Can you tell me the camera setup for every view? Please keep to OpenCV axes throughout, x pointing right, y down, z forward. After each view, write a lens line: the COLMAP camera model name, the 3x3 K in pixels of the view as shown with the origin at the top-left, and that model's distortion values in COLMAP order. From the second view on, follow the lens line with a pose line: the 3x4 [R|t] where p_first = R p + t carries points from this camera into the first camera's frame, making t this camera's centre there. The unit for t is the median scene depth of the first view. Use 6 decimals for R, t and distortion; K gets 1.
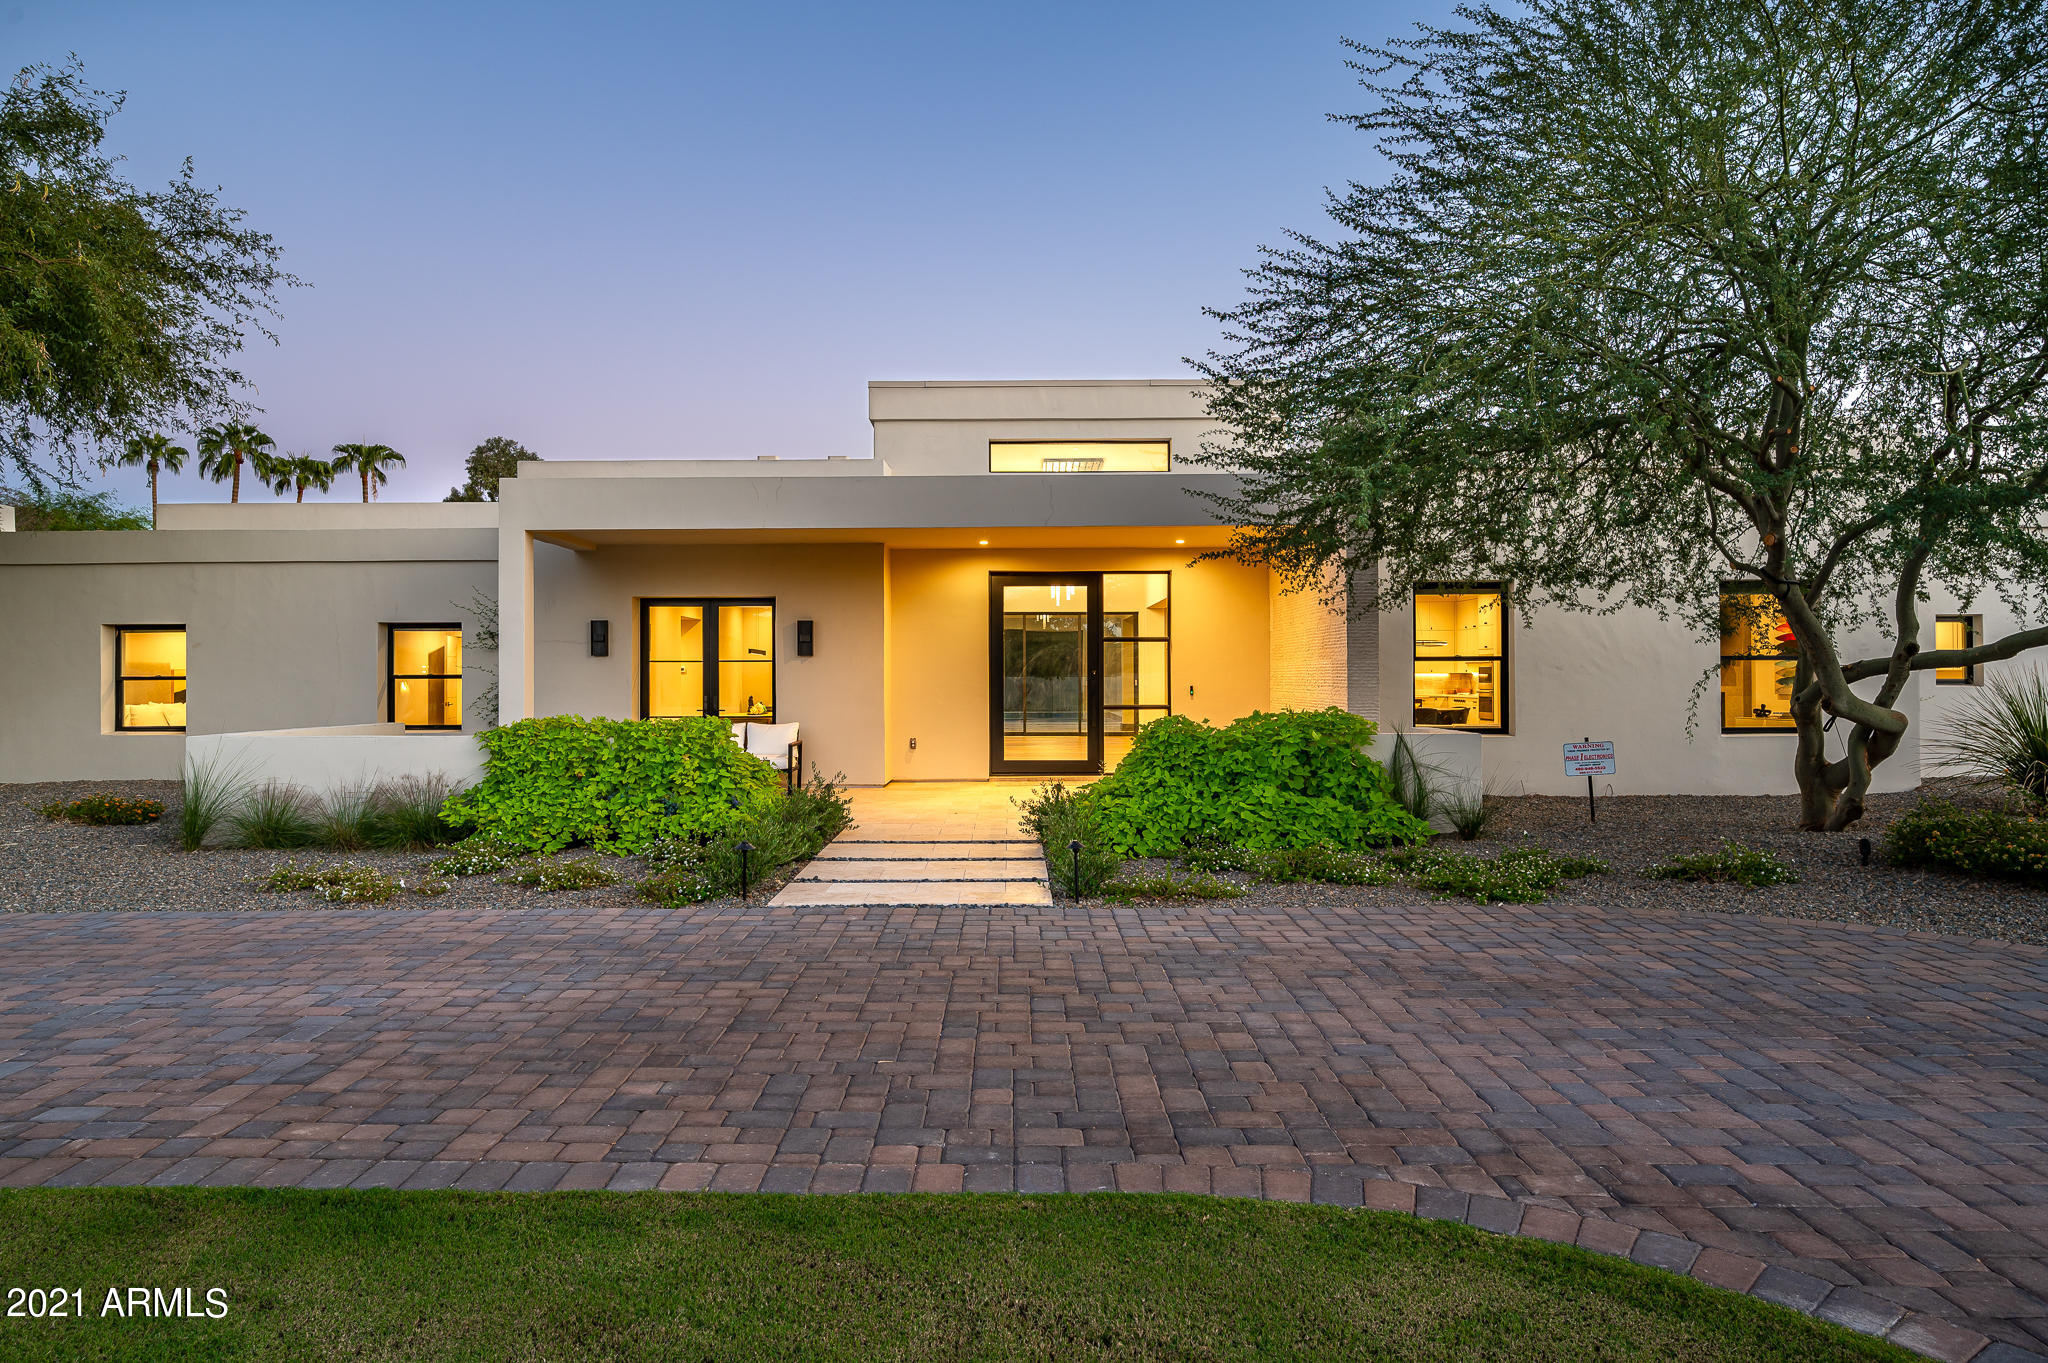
lens RADIAL K [[1237.6, 0, 1022.1], [0, 1237.6, 683.7], [0, 0, 1]] dist [0.001315, 0.000161]
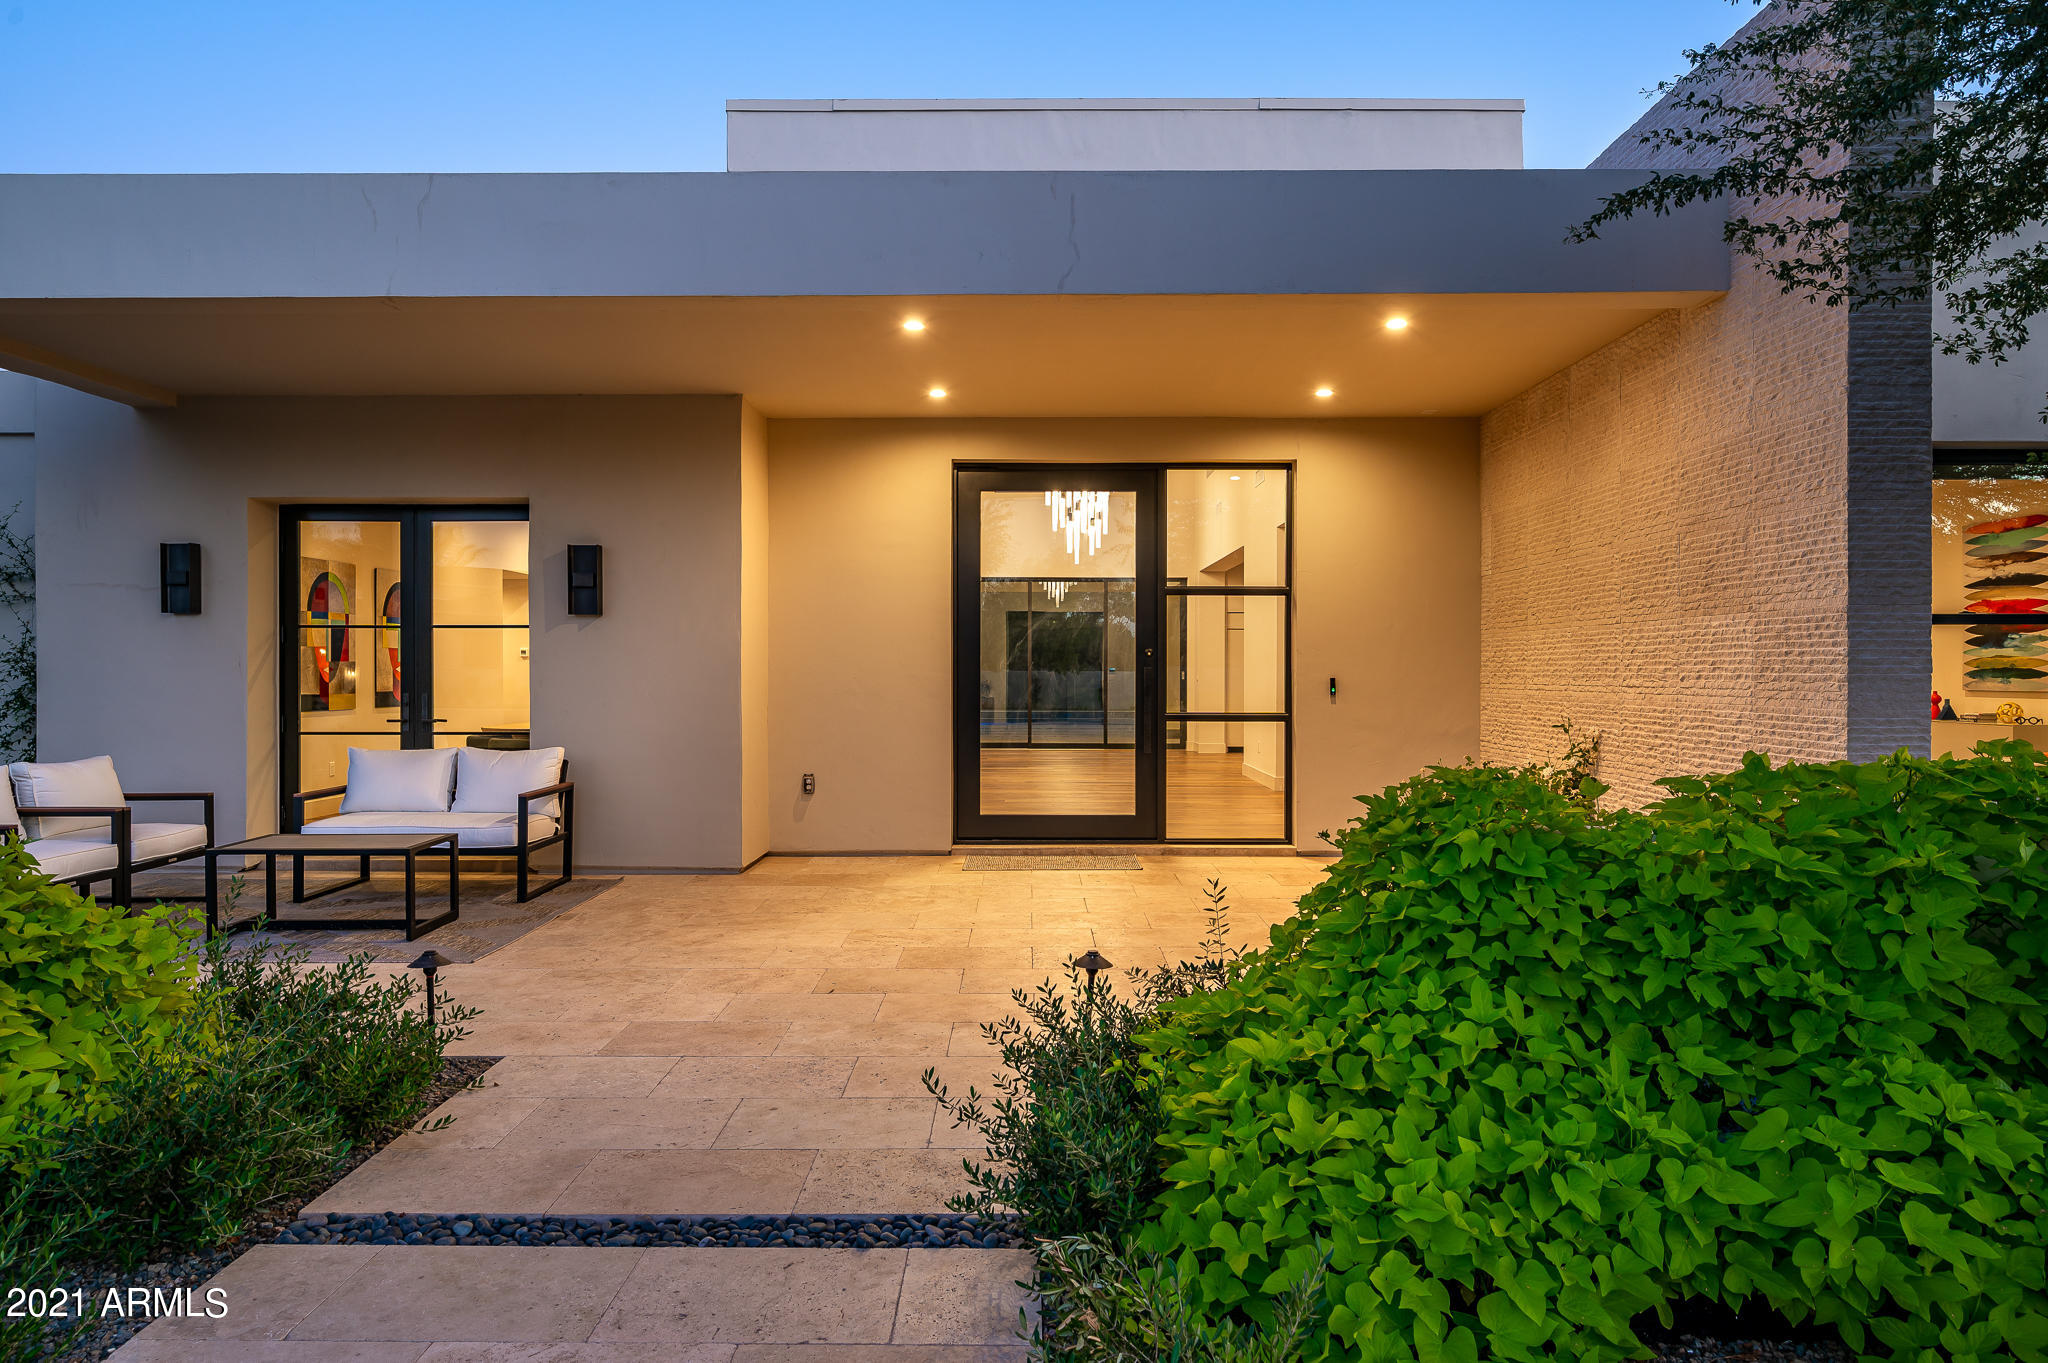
lens RADIAL K [[1237.6, 0, 1025.0], [0, 1237.6, 676.9], [0, 0, 1]] dist [0.001315, 0.000161]
pose [[0.999948, 0.004462, -0.009123, 0.009844], [-0.004486, 0.999987, -0.002600, 0.003218], [0.009112, 0.002641, 0.999955, 0.484433]]
